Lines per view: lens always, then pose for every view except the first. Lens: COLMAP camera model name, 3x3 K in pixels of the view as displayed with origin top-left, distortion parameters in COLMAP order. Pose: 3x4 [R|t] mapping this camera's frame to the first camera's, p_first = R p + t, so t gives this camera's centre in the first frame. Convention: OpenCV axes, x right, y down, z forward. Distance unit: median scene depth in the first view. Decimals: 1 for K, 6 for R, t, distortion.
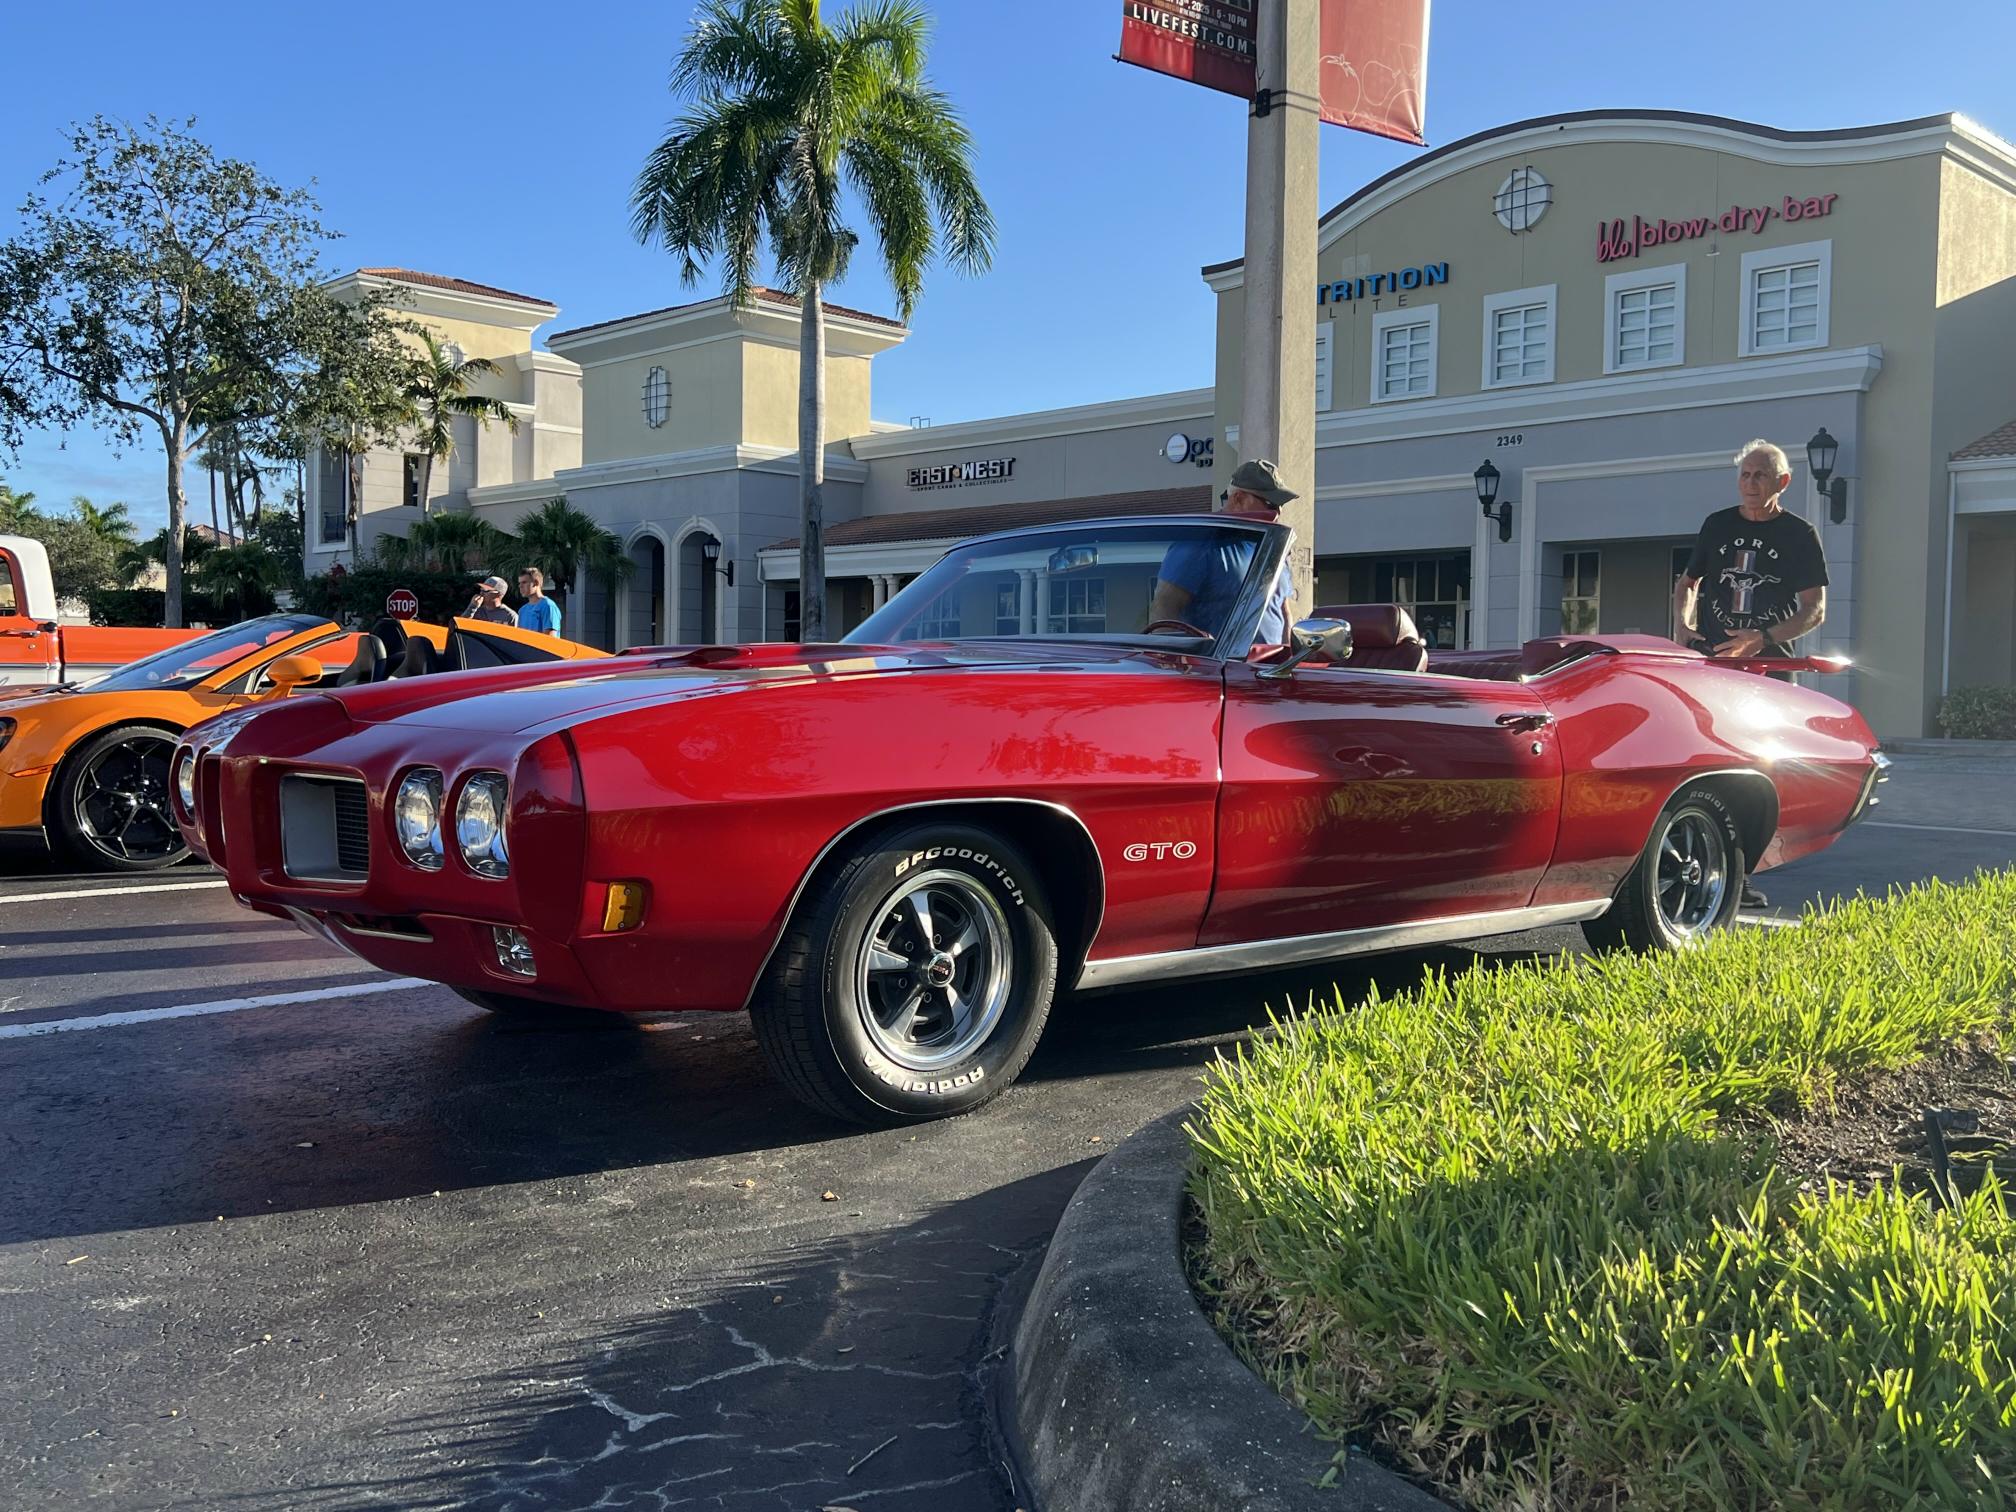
lens RADIAL K [[1795.3, 0, 1008.0], [0, 1795.3, 756.0], [0, 0, 1]] dist [0.092005, -0.179937]
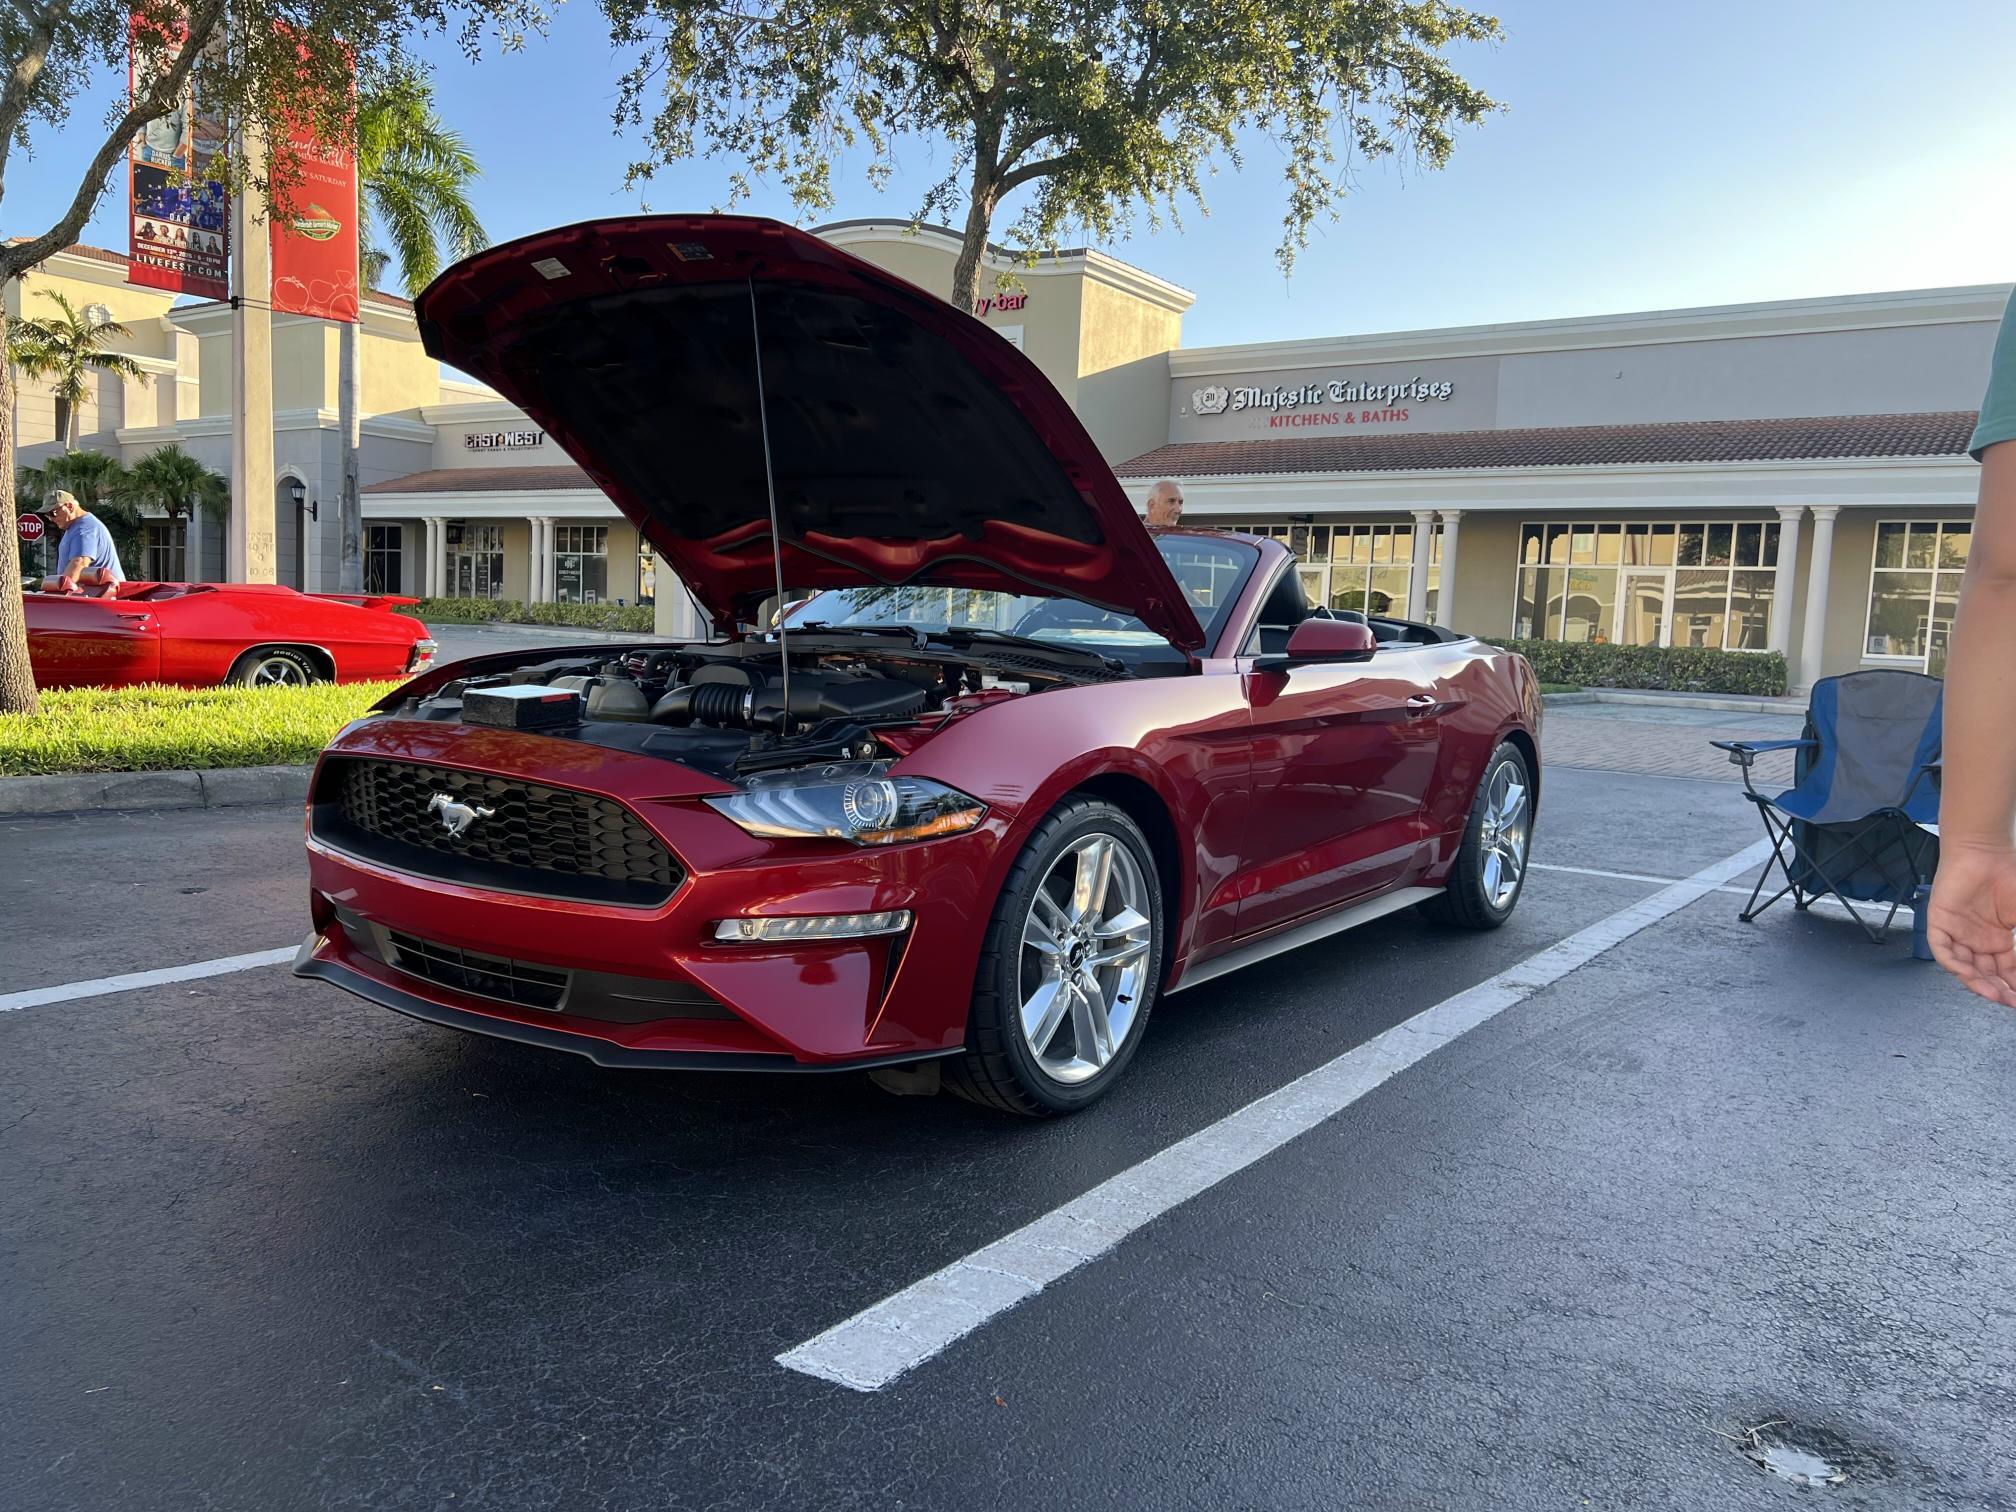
lens RADIAL K [[1486.2, 0, 1000.0], [0, 1486.2, 791.2], [0, 0, 1]] dist [-0.010356, -0.002718]
pose [[0.978542, 0.007139, 0.205921, 0.132953], [-0.023223, 0.996853, 0.075795, 0.005449], [-0.204732, -0.078951, 0.975629, -0.164047]]
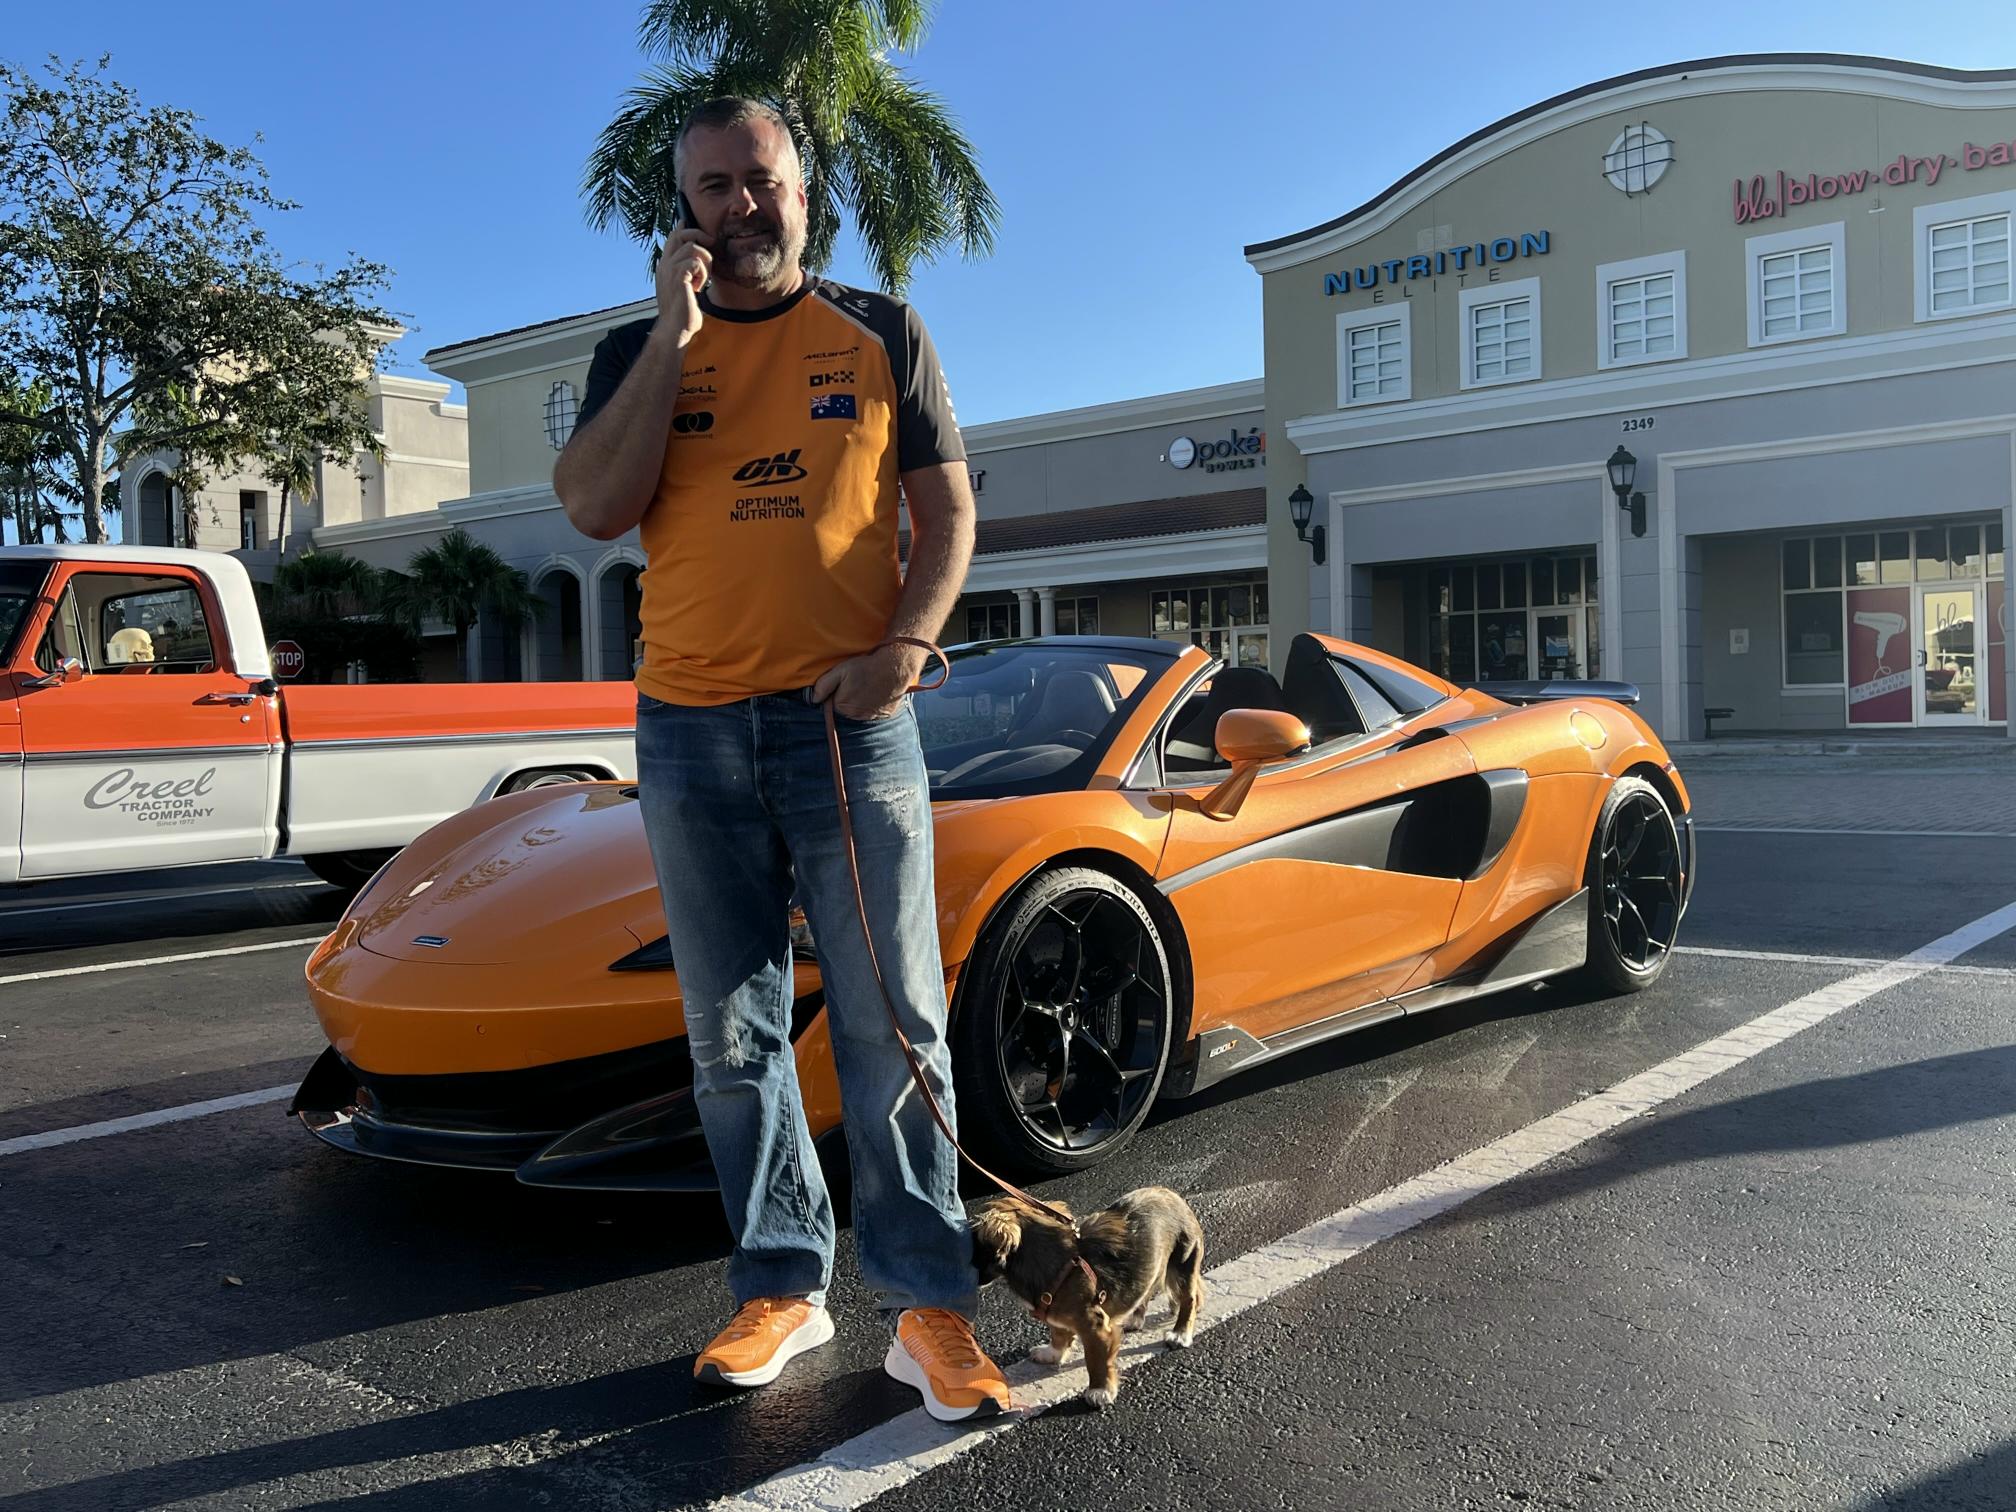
lens RADIAL K [[1820.6, 0, 1016.8], [0, 1820.6, 738.5], [0, 0, 1]] dist [0.063670, -0.092781]
pose [[0.992105, -0.043657, 0.117562, -0.116158], [0.046947, 0.998575, -0.025365, -0.008210], [-0.116287, 0.030684, 0.992742, 0.112068]]
